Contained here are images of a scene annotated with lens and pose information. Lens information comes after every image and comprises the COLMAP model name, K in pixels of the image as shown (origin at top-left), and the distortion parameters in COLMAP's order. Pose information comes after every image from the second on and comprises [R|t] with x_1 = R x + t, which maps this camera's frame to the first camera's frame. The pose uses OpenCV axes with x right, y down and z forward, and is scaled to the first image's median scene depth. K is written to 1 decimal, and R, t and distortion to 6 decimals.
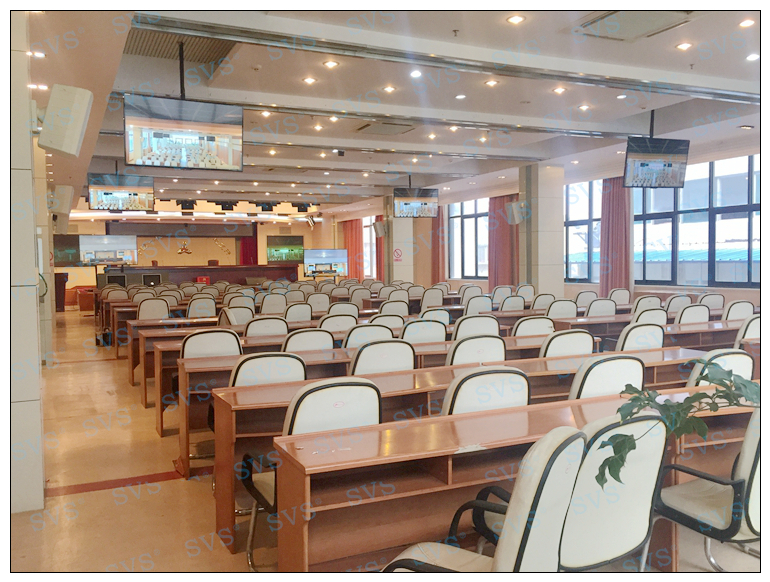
lens RADIAL K [[675.1, 0, 385.0], [0, 675.1, 291.0], [0, 0, 1]] dist [0.048295, 0.002750]
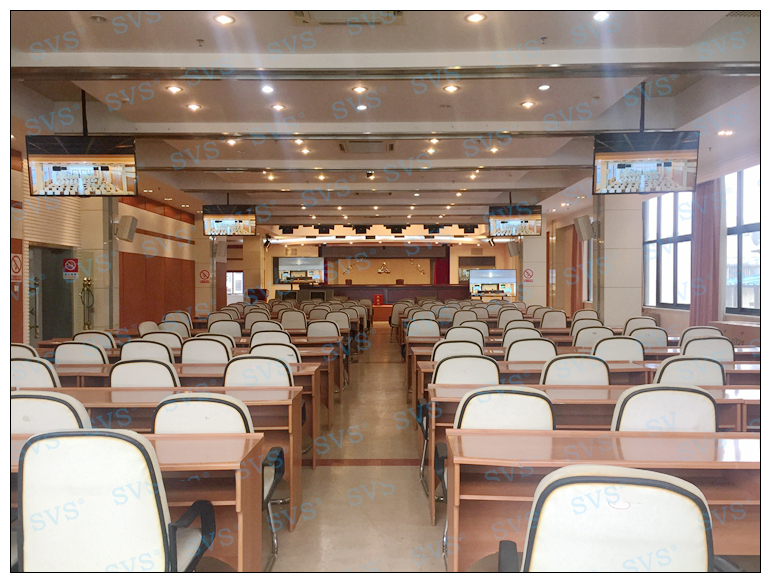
lens RADIAL K [[637.1, 0, 385.0], [0, 637.1, 291.0], [0, 0, 1]] dist [0.044947, -0.005235]
pose [[0.902390, 0.016614, -0.430600, 0.278796], [-0.029047, 0.999329, -0.022316, -0.005975], [0.429940, 0.032646, 0.902267, 0.113825]]
